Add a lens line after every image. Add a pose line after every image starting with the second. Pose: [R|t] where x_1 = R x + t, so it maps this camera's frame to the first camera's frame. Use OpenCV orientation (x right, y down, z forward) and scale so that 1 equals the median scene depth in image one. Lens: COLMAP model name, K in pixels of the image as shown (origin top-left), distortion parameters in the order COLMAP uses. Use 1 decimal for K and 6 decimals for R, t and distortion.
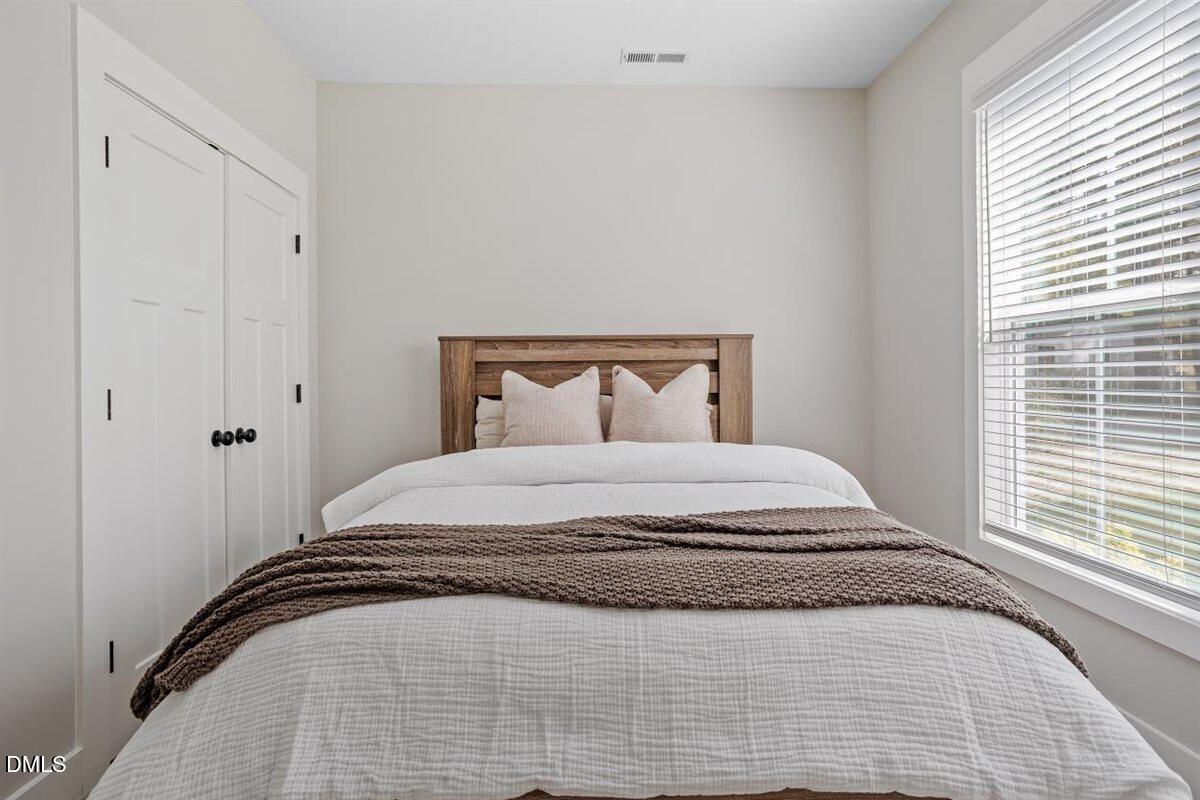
lens RADIAL K [[612.0, 0, 600.8], [0, 612.0, 365.2], [0, 0, 1]] dist [-0.014720, -0.000300]
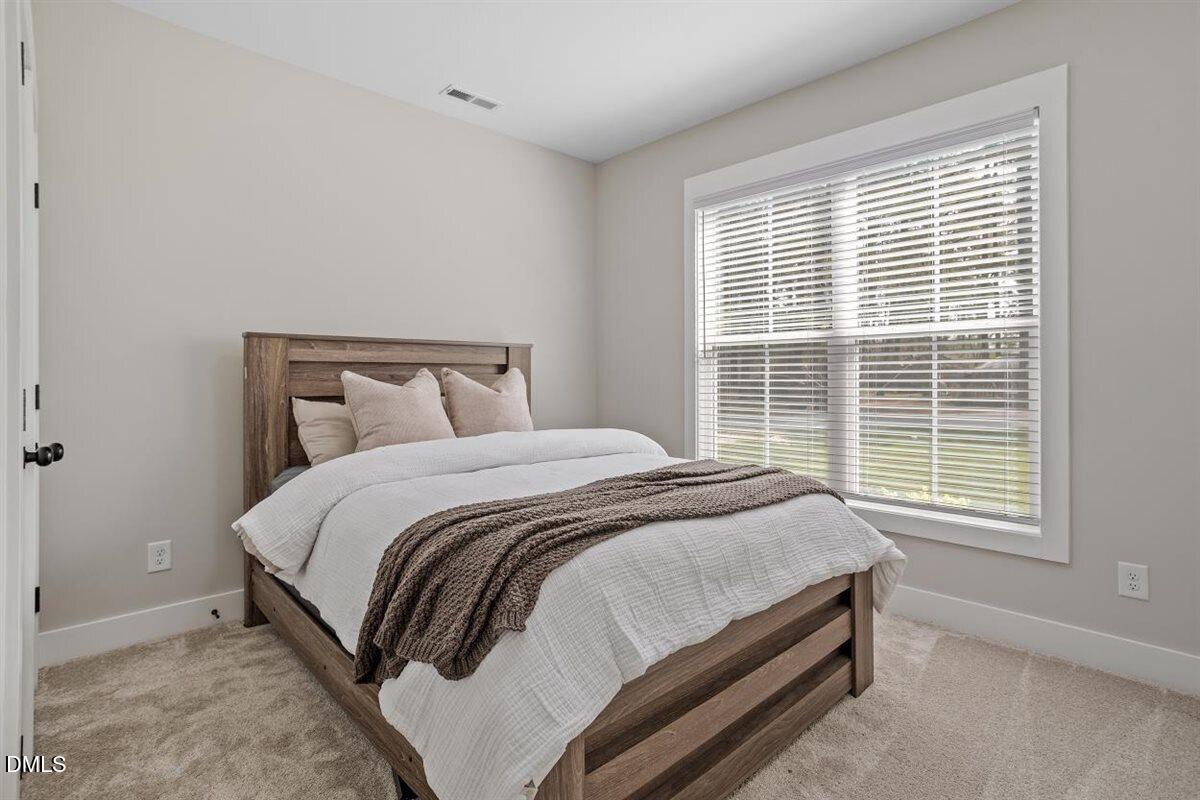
lens RADIAL K [[591.3, 0, 600.5], [0, 591.3, 374.0], [0, 0, 1]] dist [-0.015645, 0.000205]
pose [[0.755558, 0.010333, 0.655000, -0.487189], [-0.016489, 0.999859, 0.003248, 0.003906], [-0.654874, -0.013255, 0.755622, 0.000709]]
